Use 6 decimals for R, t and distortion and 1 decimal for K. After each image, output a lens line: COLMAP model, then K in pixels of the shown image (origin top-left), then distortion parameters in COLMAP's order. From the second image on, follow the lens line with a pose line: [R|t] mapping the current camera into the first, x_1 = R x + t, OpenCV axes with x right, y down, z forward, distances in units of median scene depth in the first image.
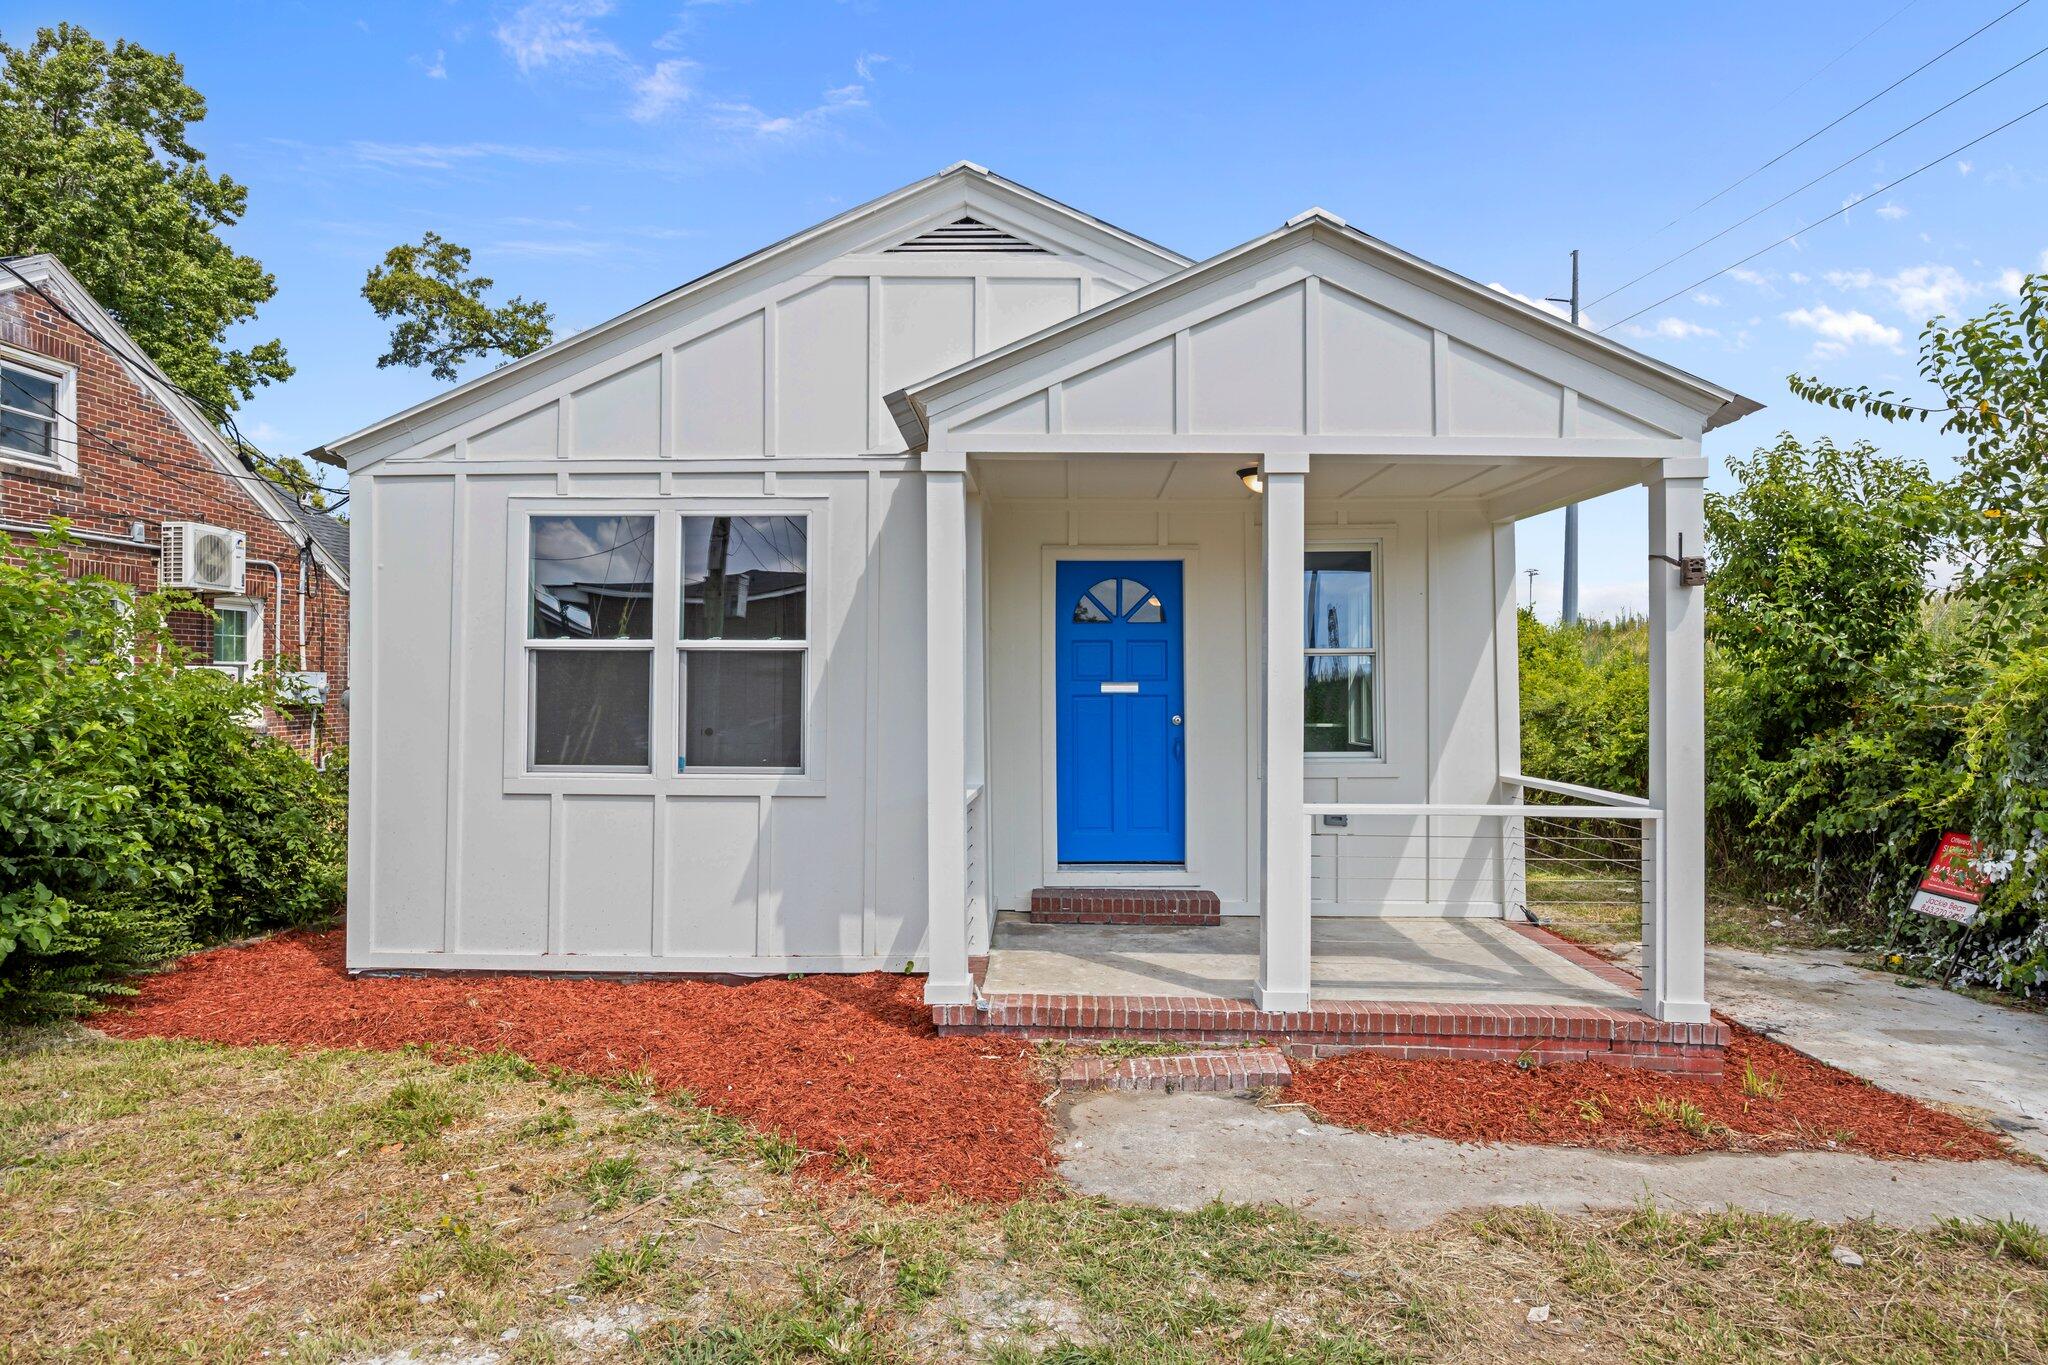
lens RADIAL K [[1135.9, 0, 1023.4], [0, 1135.9, 679.1], [0, 0, 1]] dist [-0.004839, 0.002403]
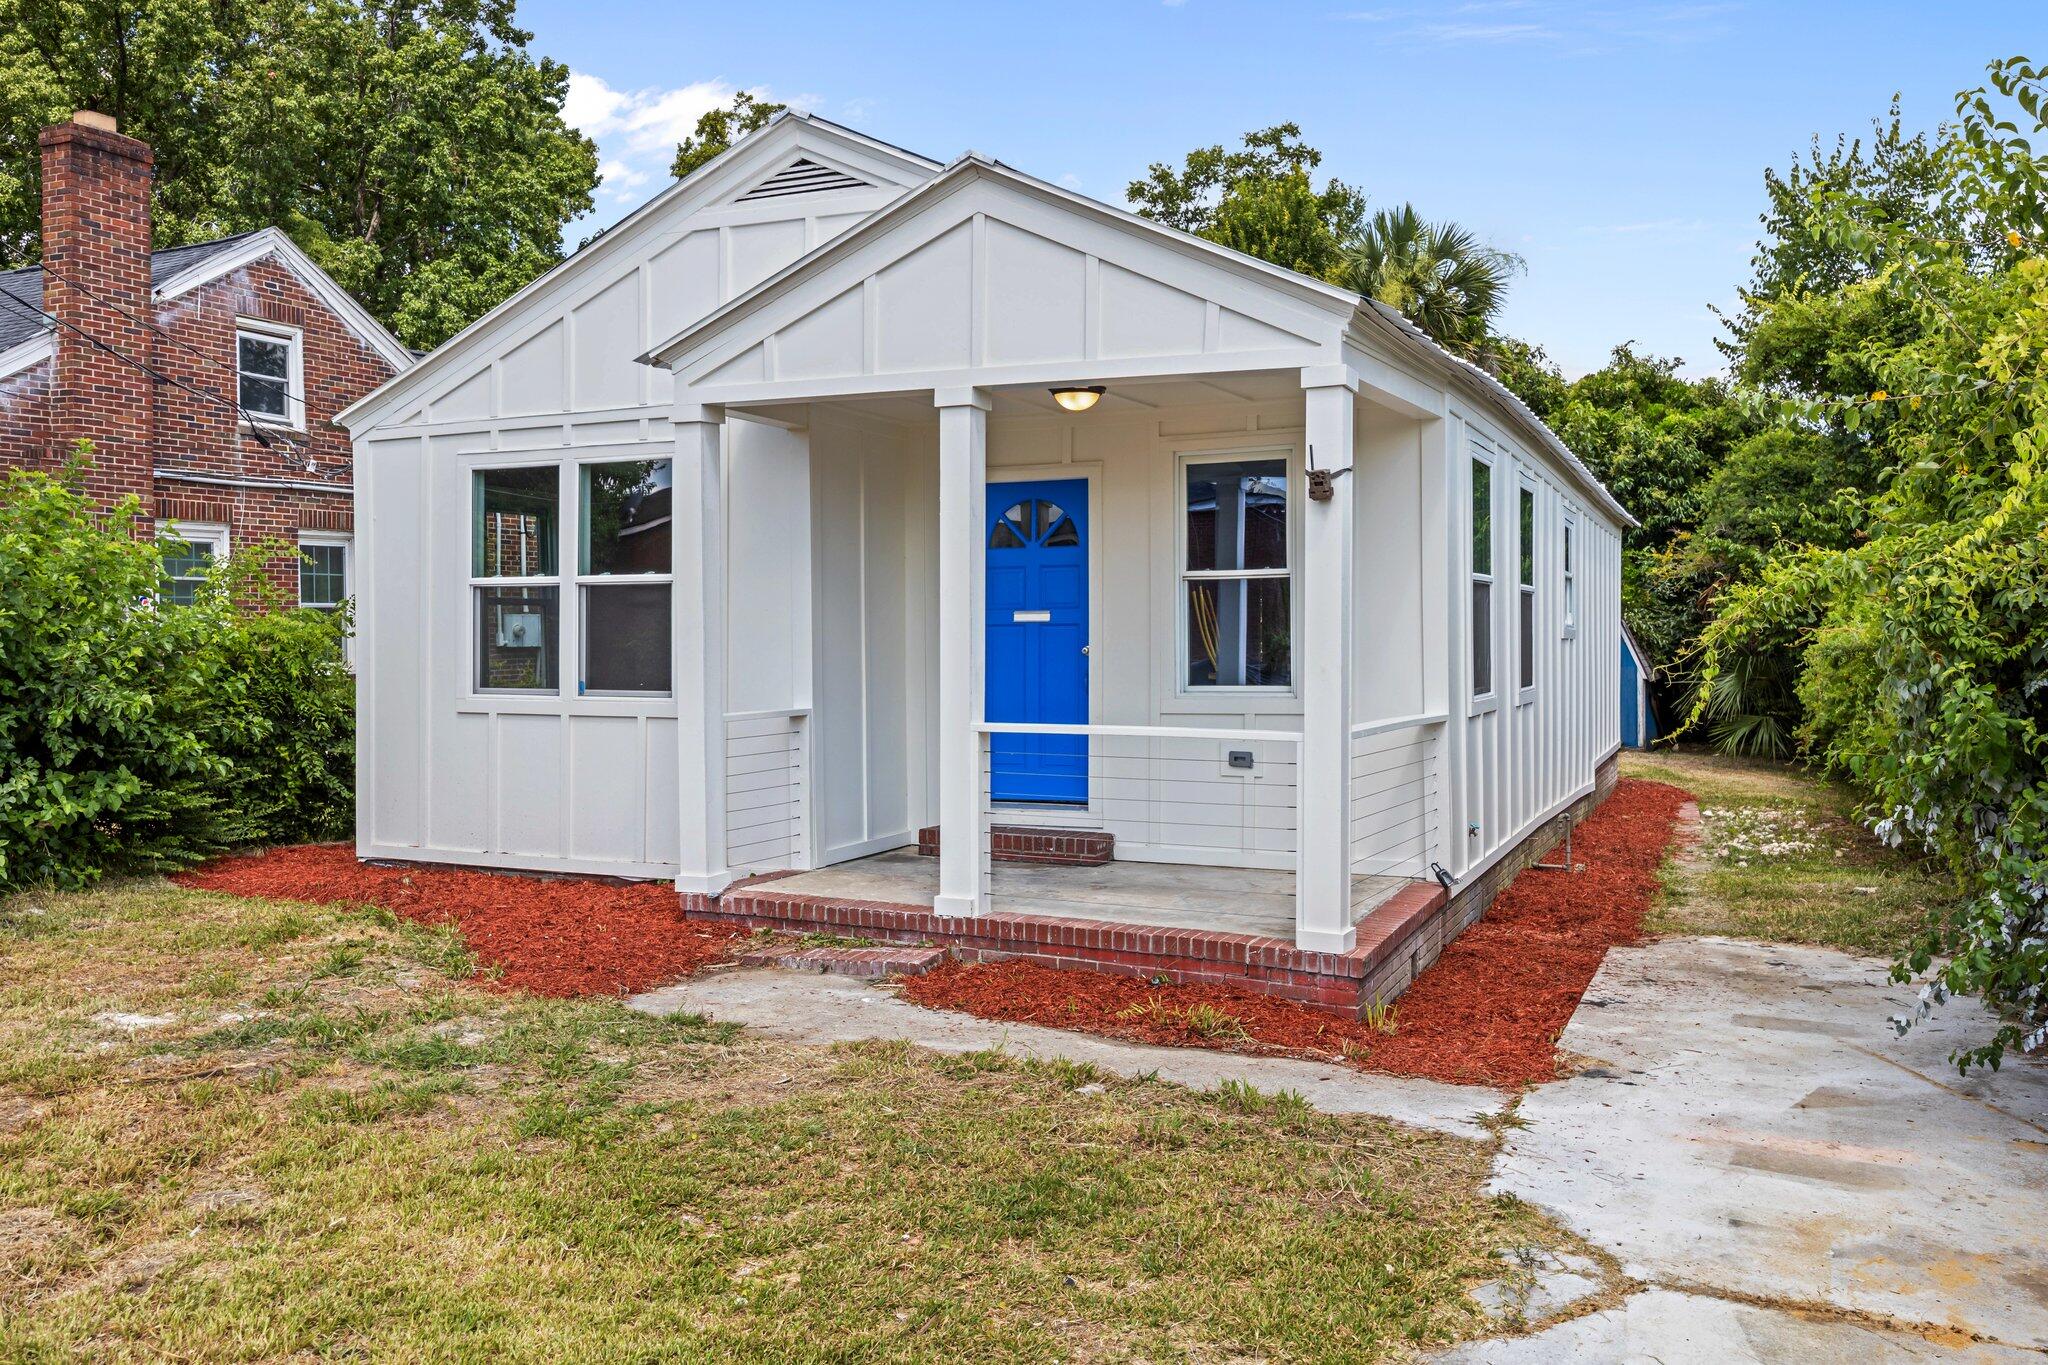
lens RADIAL K [[1689.9, 0, 1023.4], [0, 1689.9, 679.3], [0, 0, 1]] dist [-0.000584, -0.001996]
pose [[0.915192, 0.004292, -0.402995, 0.759195], [0.009388, 0.999445, 0.031963, 0.017531], [0.402908, -0.033035, 0.914644, -0.337445]]
